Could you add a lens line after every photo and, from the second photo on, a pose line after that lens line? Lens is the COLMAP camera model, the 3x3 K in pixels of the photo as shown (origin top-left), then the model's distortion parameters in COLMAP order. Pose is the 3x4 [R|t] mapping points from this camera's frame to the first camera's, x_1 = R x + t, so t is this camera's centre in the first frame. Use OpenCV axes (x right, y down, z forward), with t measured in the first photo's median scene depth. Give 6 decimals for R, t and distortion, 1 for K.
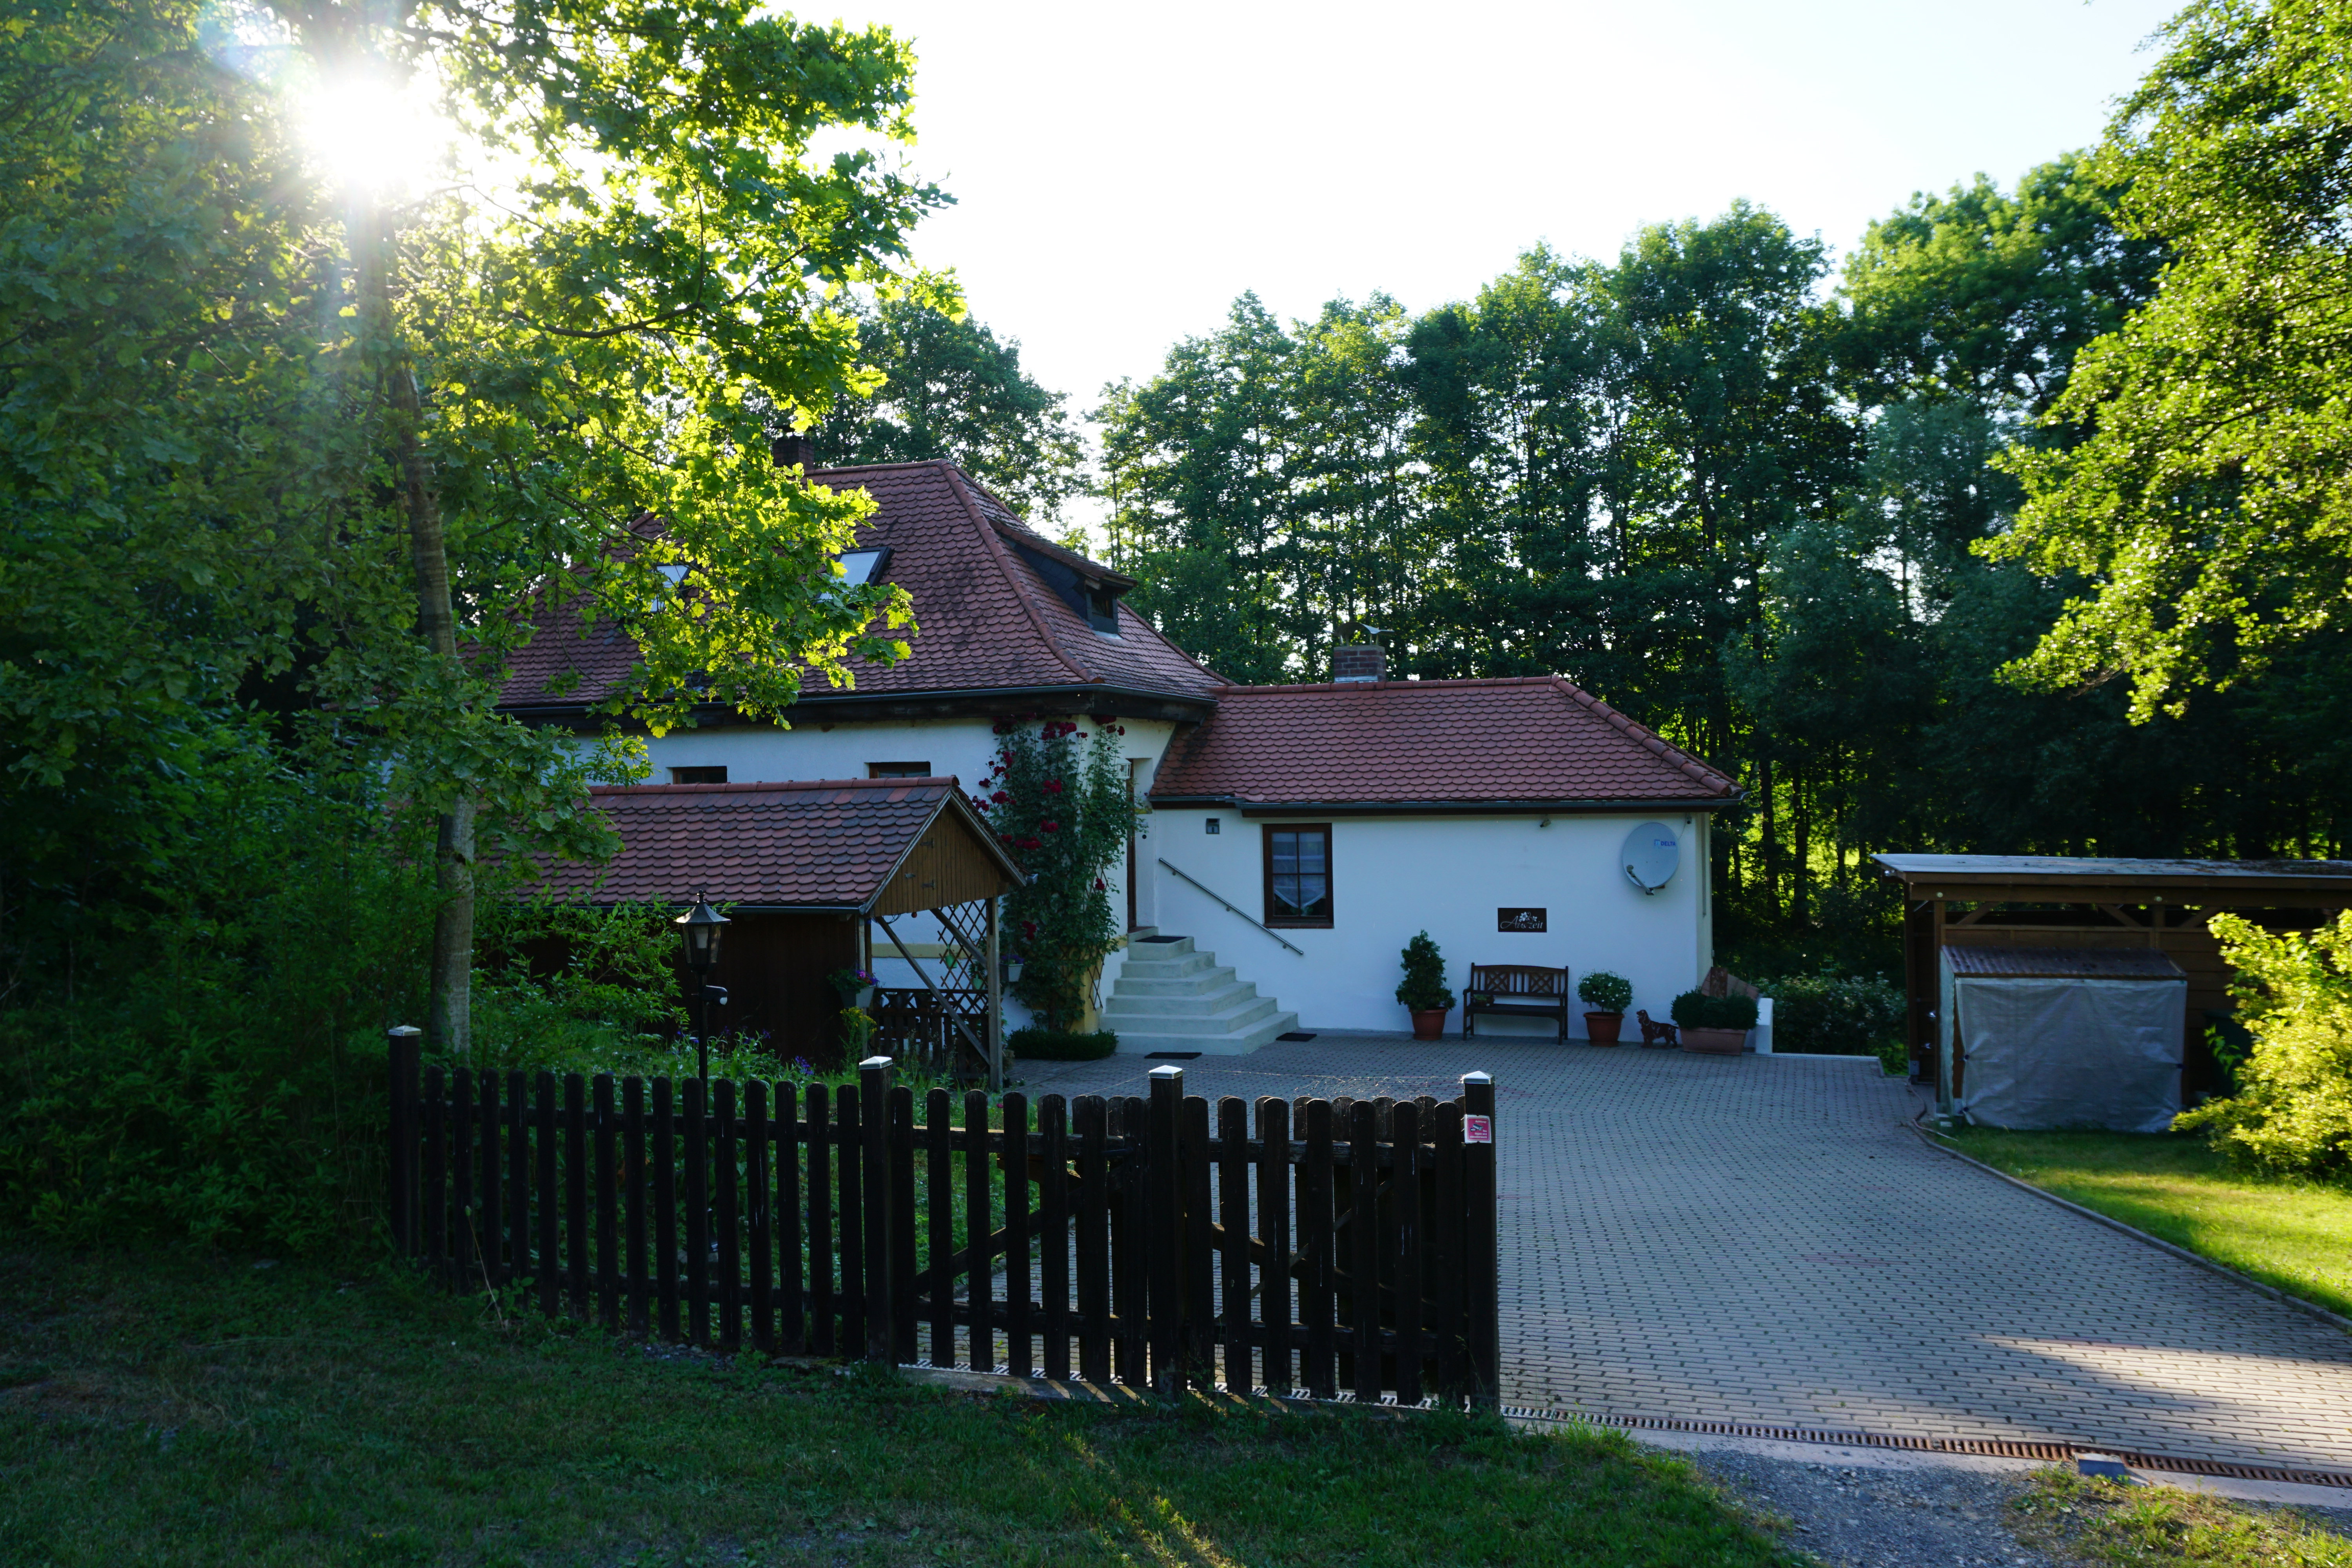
lens RADIAL K [[1971.3, 0, 1176.0], [0, 1971.3, 784.0], [0, 0, 1]] dist [0.004166, 0.001919]
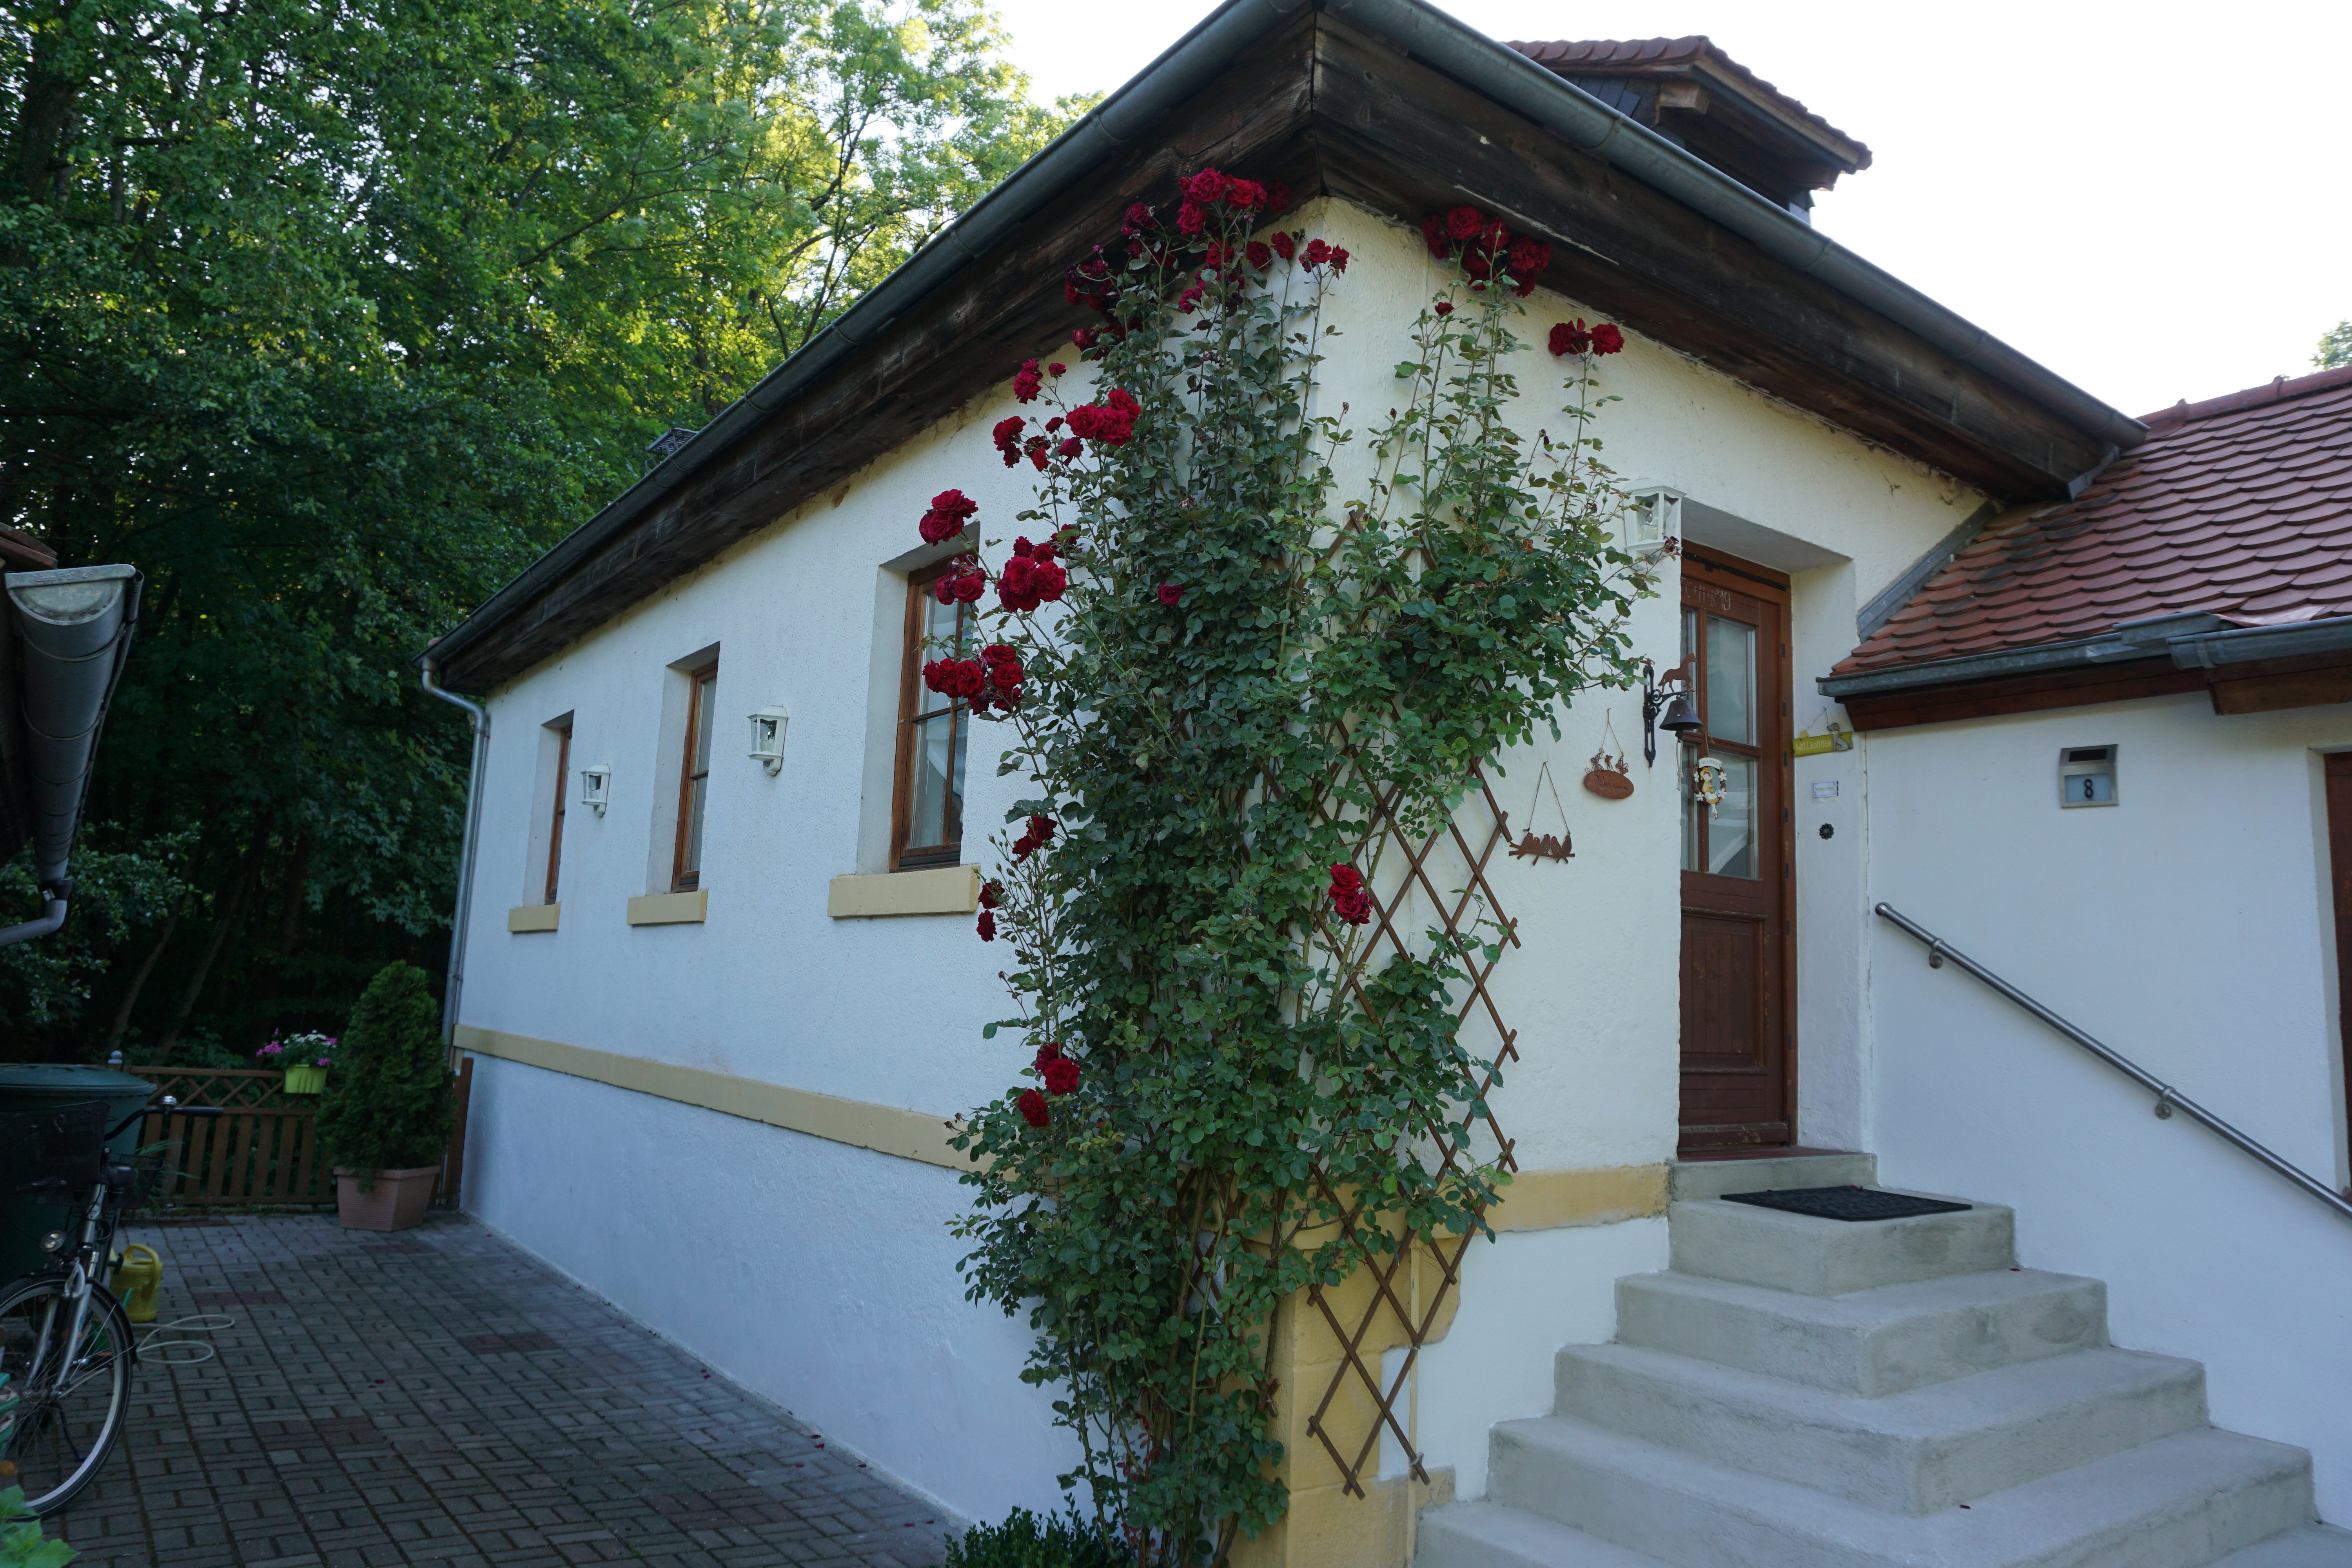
lens RADIAL K [[1562.2, 0, 1176.0], [0, 1562.2, 784.0], [0, 0, 1]] dist [-0.052427, 0.043611]
pose [[0.808644, -0.029521, -0.587558, 0.040859], [-0.061152, 0.989112, -0.133858, 0.056915], [0.585112, 0.144173, 0.798034, 0.776330]]
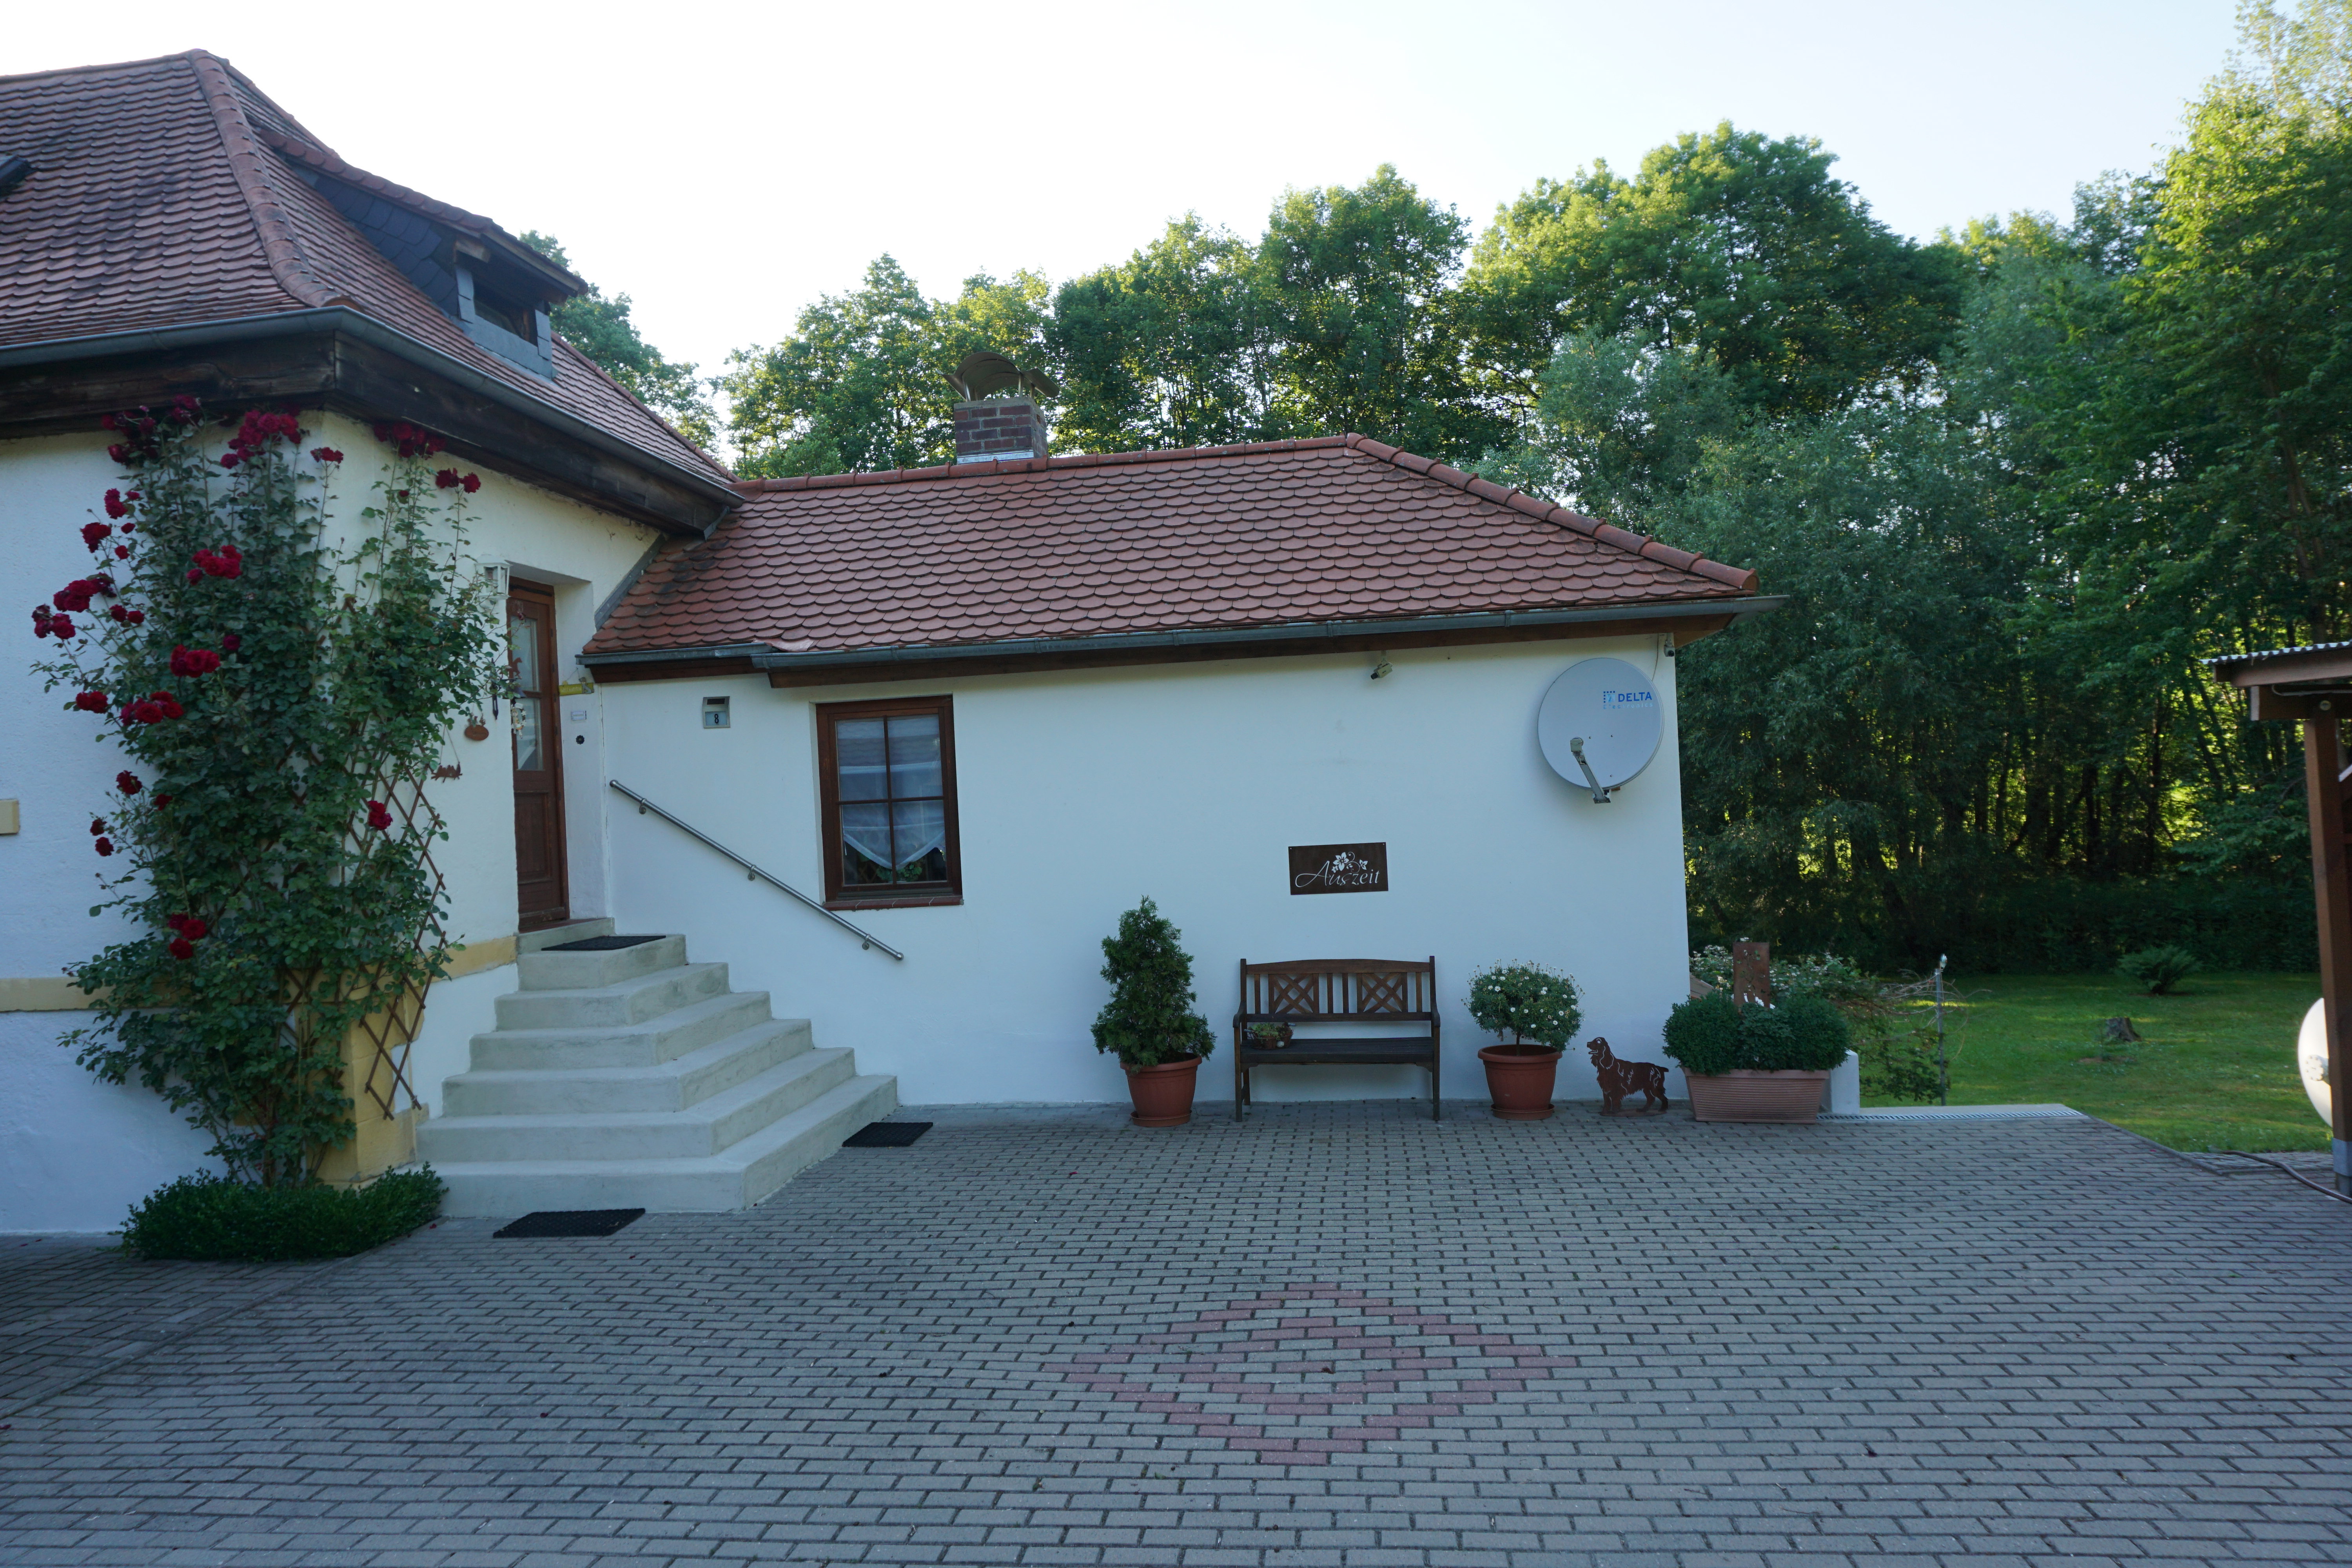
lens RADIAL K [[1583.8, 0, 1171.5], [0, 1583.8, 772.4], [0, 0, 1]] dist [-0.036086, 0.000305]
pose [[0.981899, -0.030126, 0.186993, 0.057255], [0.034721, 0.999169, -0.021347, 0.049688], [-0.186194, 0.027453, 0.982129, 0.588893]]
